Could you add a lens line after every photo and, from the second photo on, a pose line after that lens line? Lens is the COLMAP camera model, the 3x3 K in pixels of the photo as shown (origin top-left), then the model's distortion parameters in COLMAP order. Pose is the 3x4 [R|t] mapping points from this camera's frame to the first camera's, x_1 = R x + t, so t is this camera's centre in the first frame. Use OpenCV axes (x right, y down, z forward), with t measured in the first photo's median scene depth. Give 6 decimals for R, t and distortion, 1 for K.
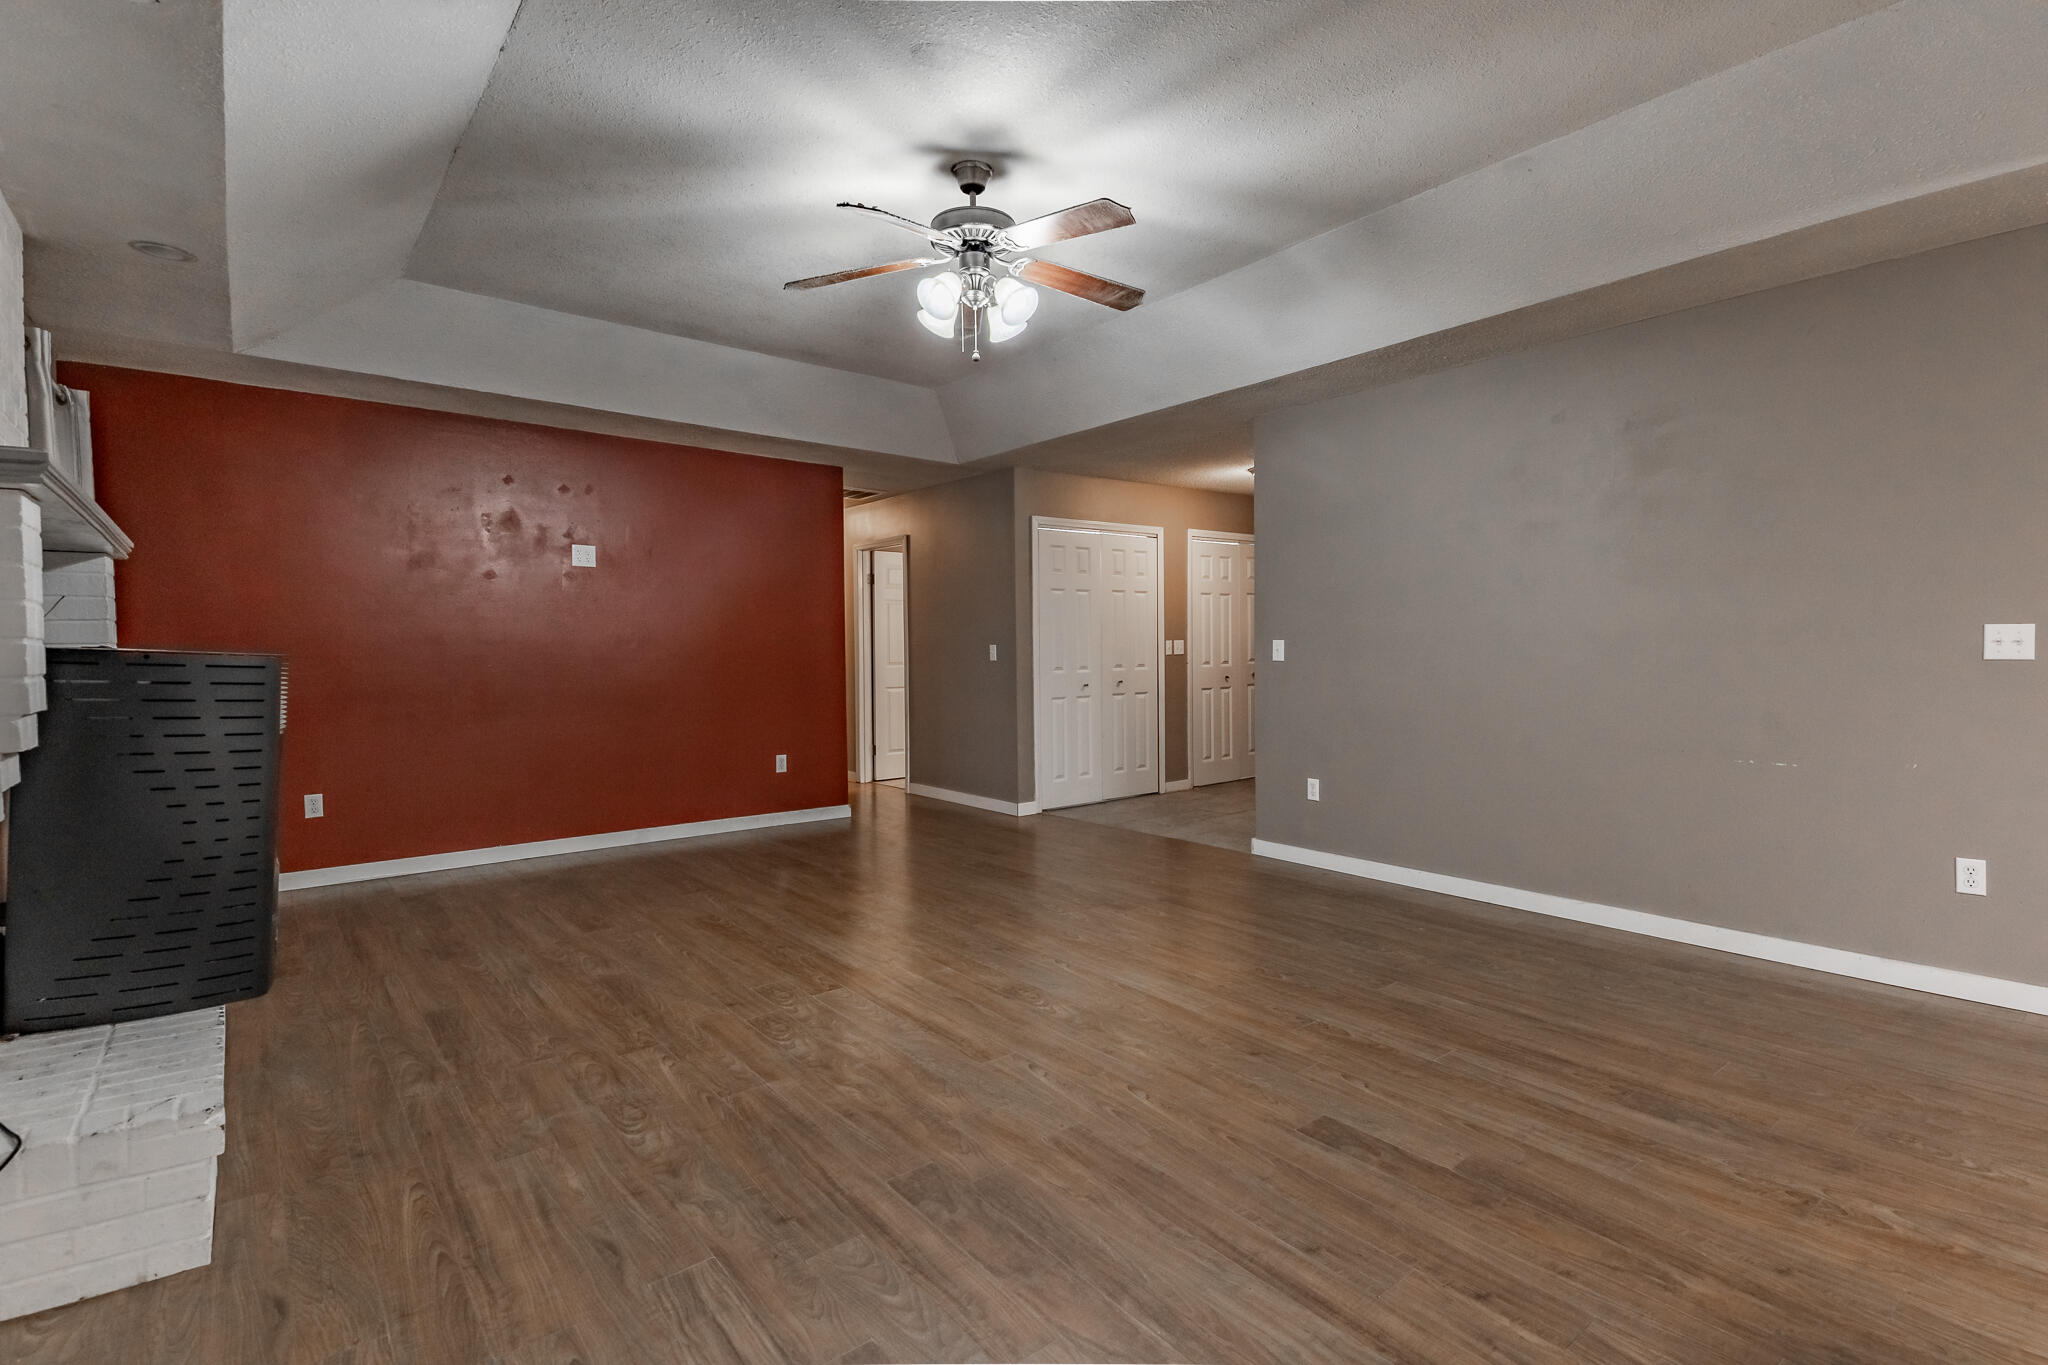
lens RADIAL K [[957.9, 0, 1021.9], [0, 957.9, 671.8], [0, 0, 1]] dist [0.079996, -0.039899]
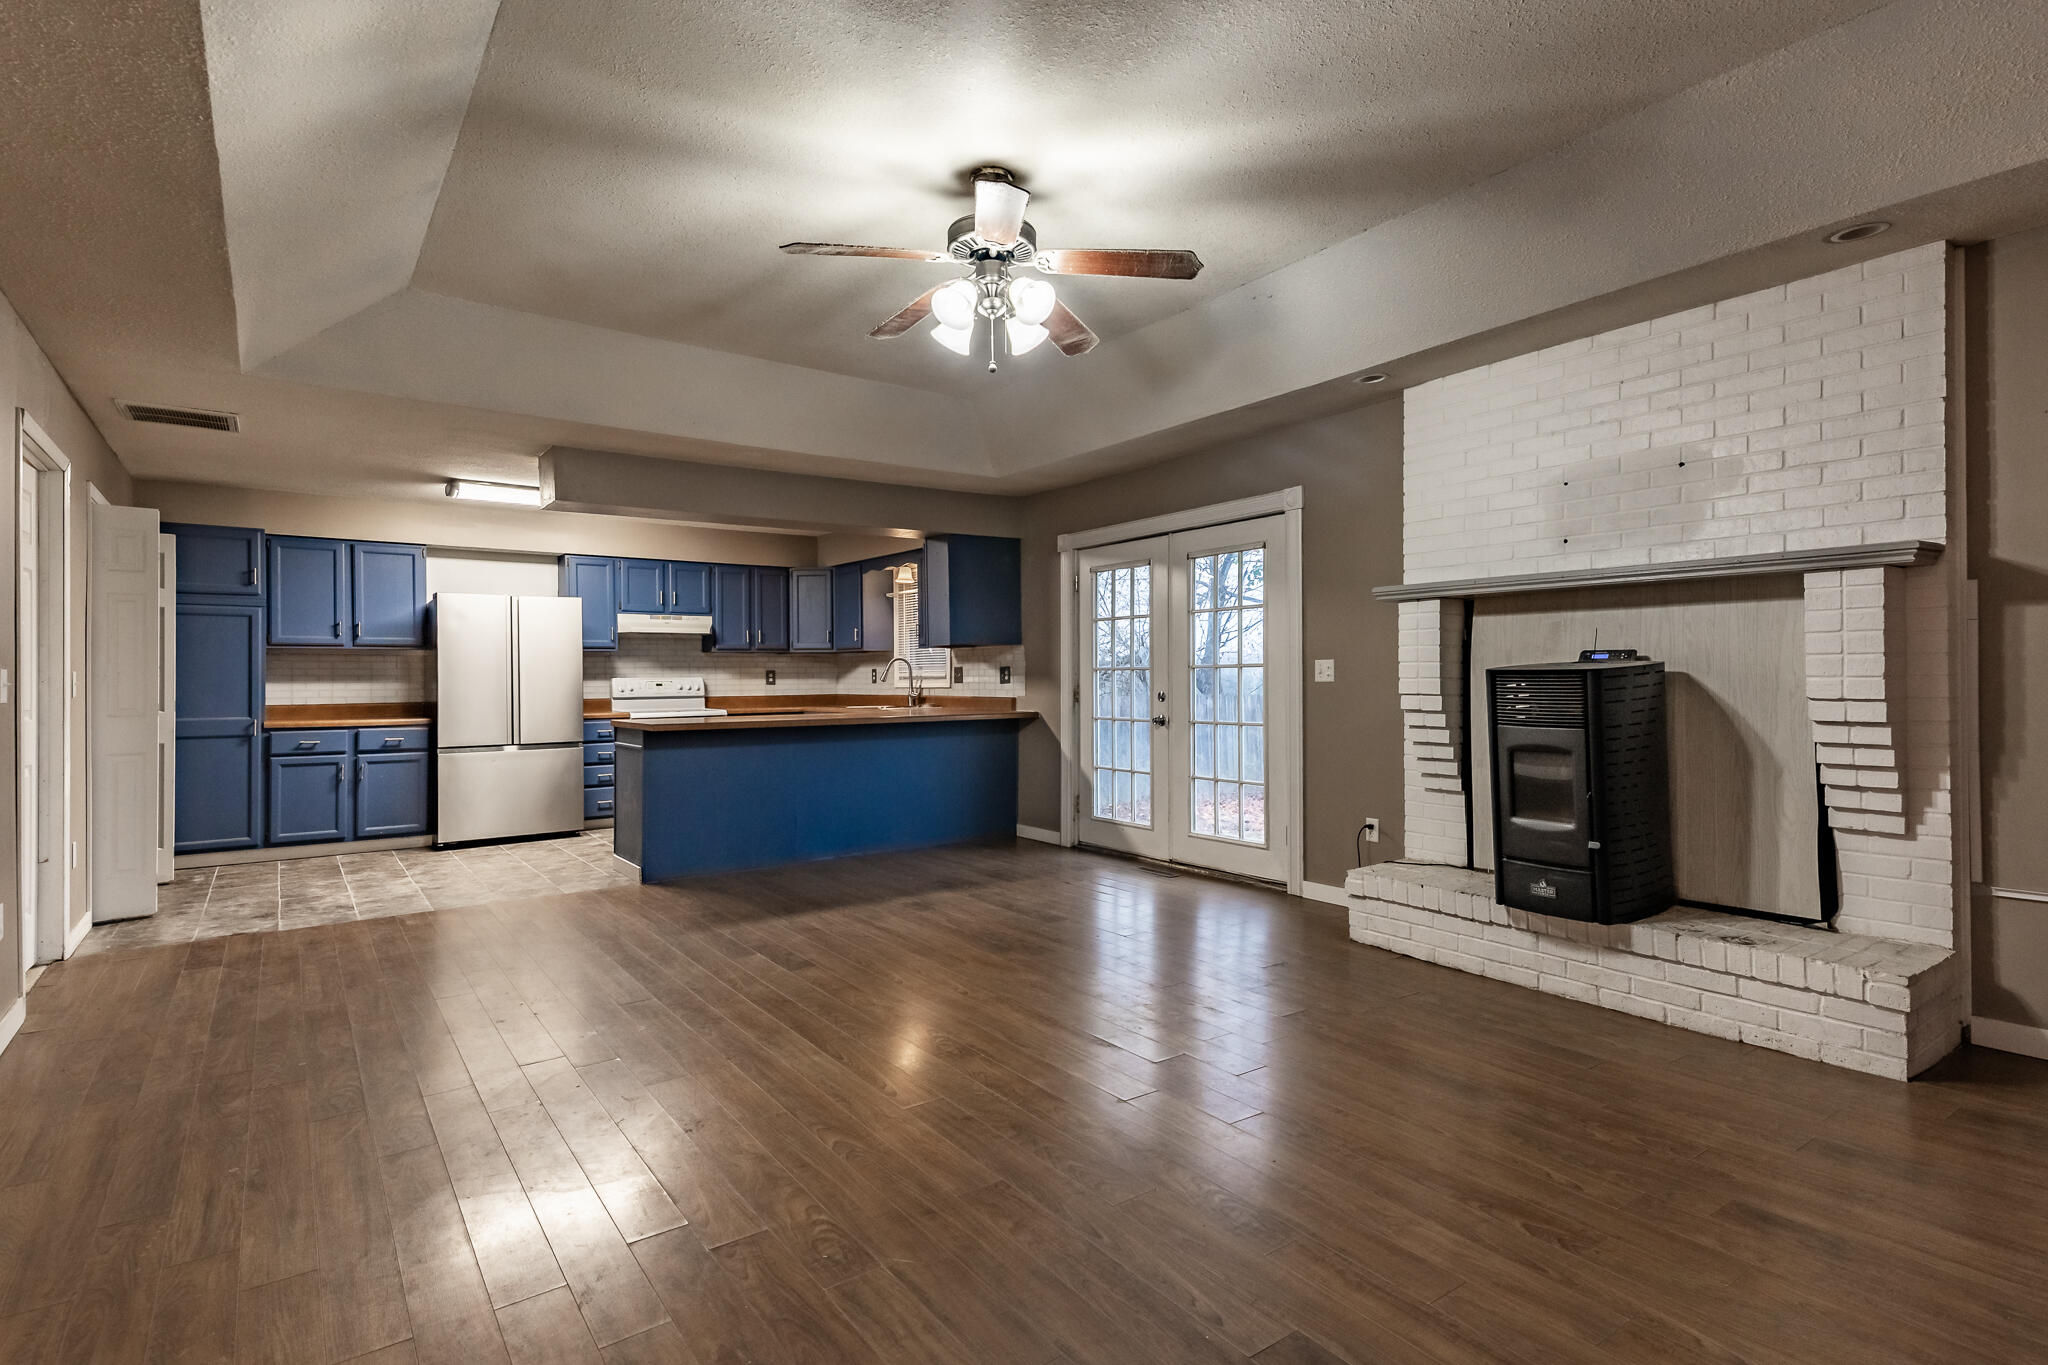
lens RADIAL K [[1012.0, 0, 1041.6], [0, 1012.0, 670.6], [0, 0, 1]] dist [0.042312, -0.000392]
pose [[-0.999148, 0.017180, 0.037517, -0.120830], [0.017880, 0.999671, 0.018413, -0.041487], [-0.037188, 0.019068, -0.999126, 1.897888]]
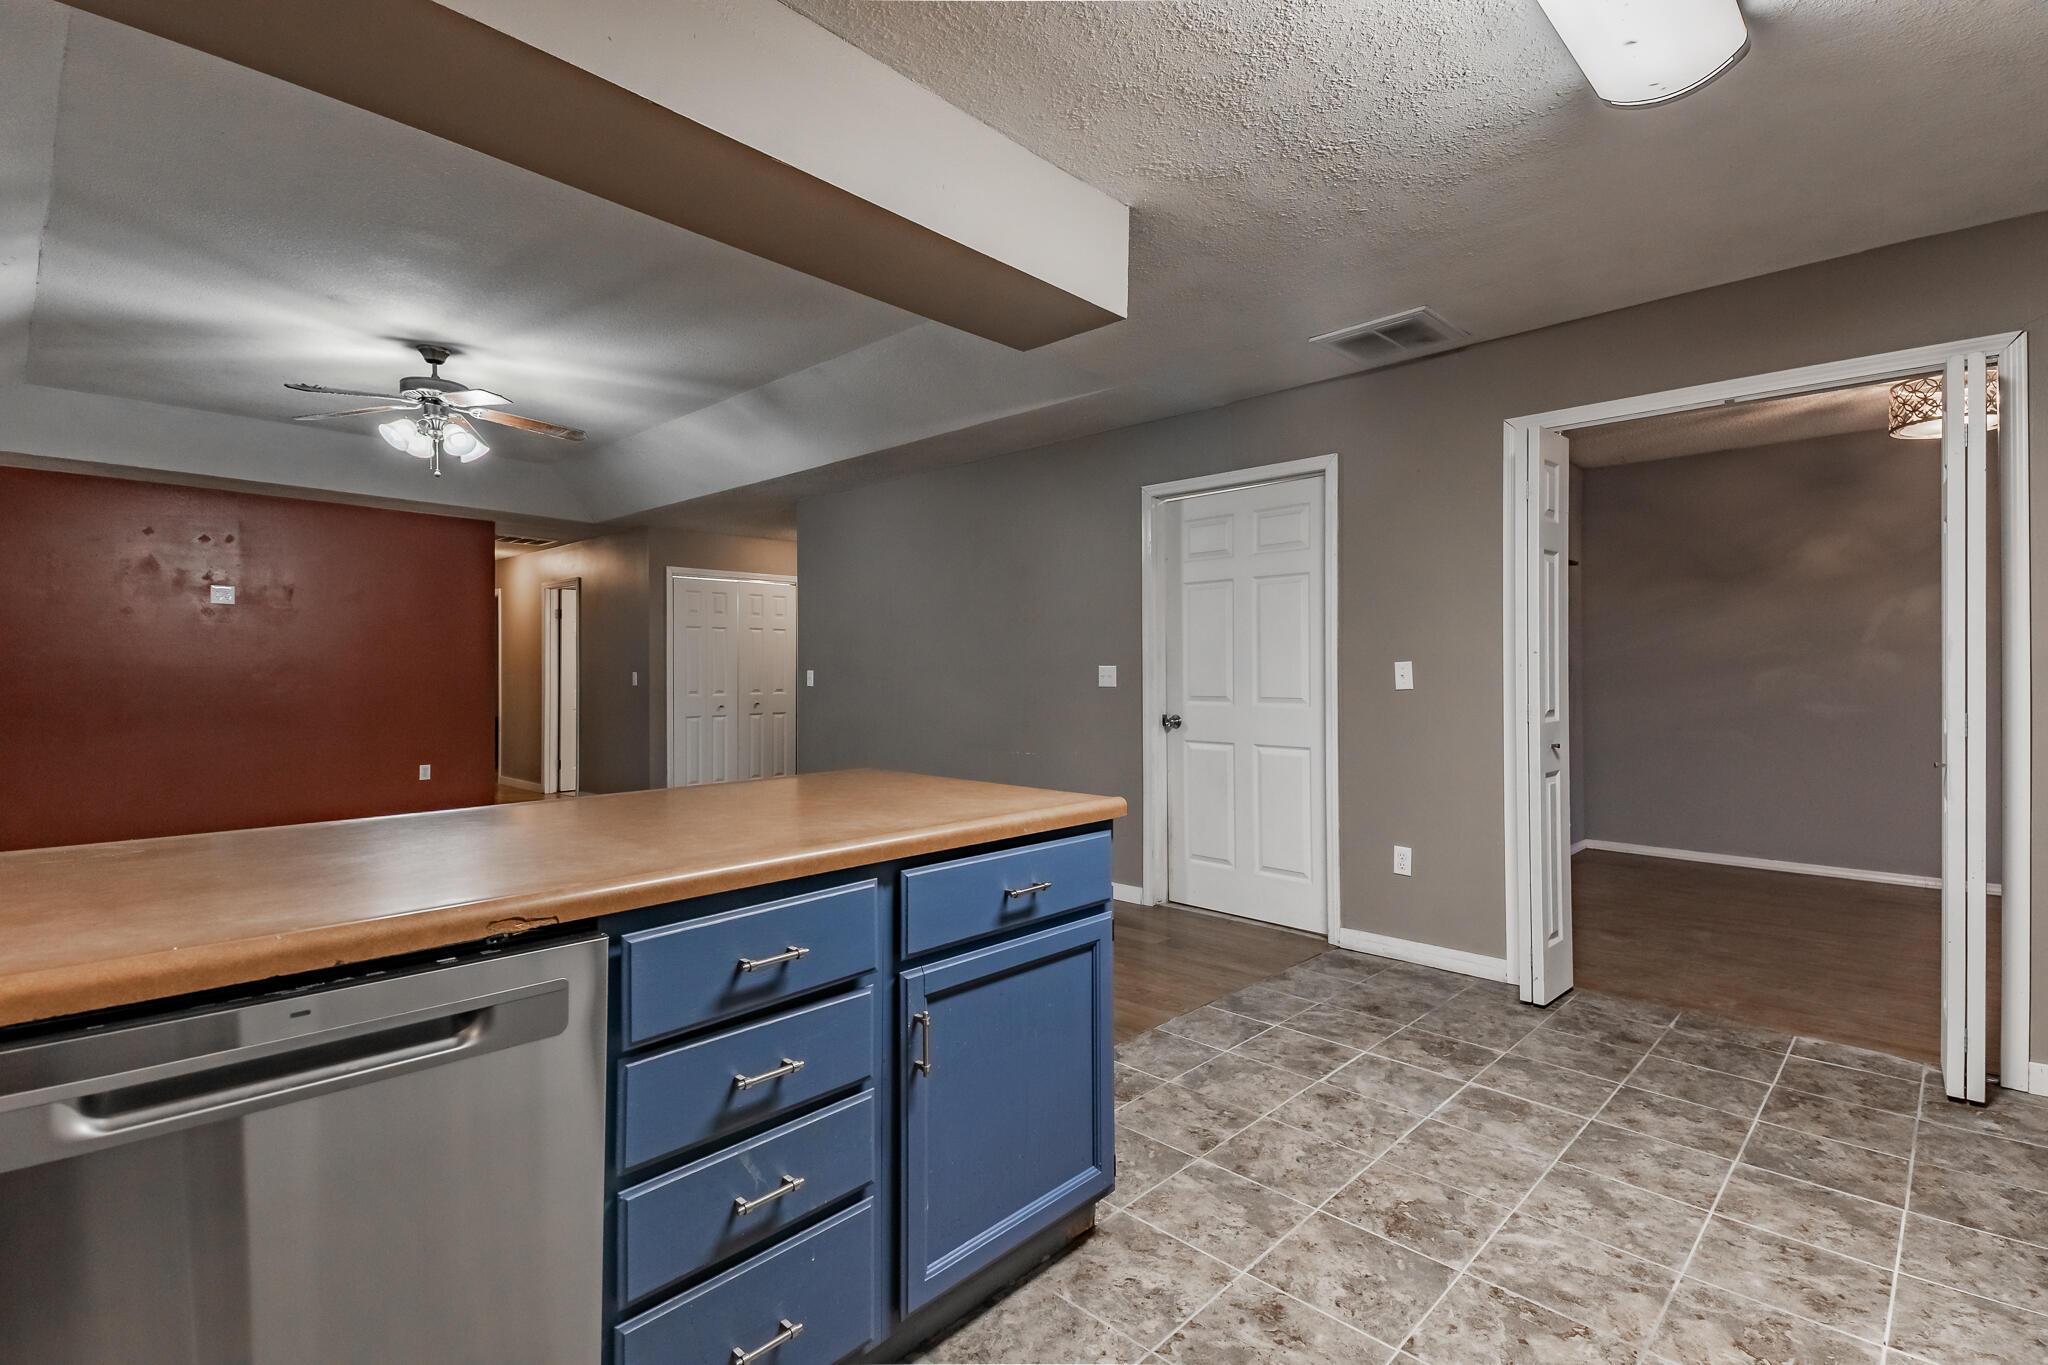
lens RADIAL K [[957.9, 0, 1021.9], [0, 957.9, 671.8], [0, 0, 1]] dist [0.079996, -0.039899]
pose [[0.990977, 0.007096, 0.133846, 0.592213], [-0.003208, 0.999567, -0.029237, 0.010348], [-0.133996, 0.028544, 0.990571, -0.539252]]
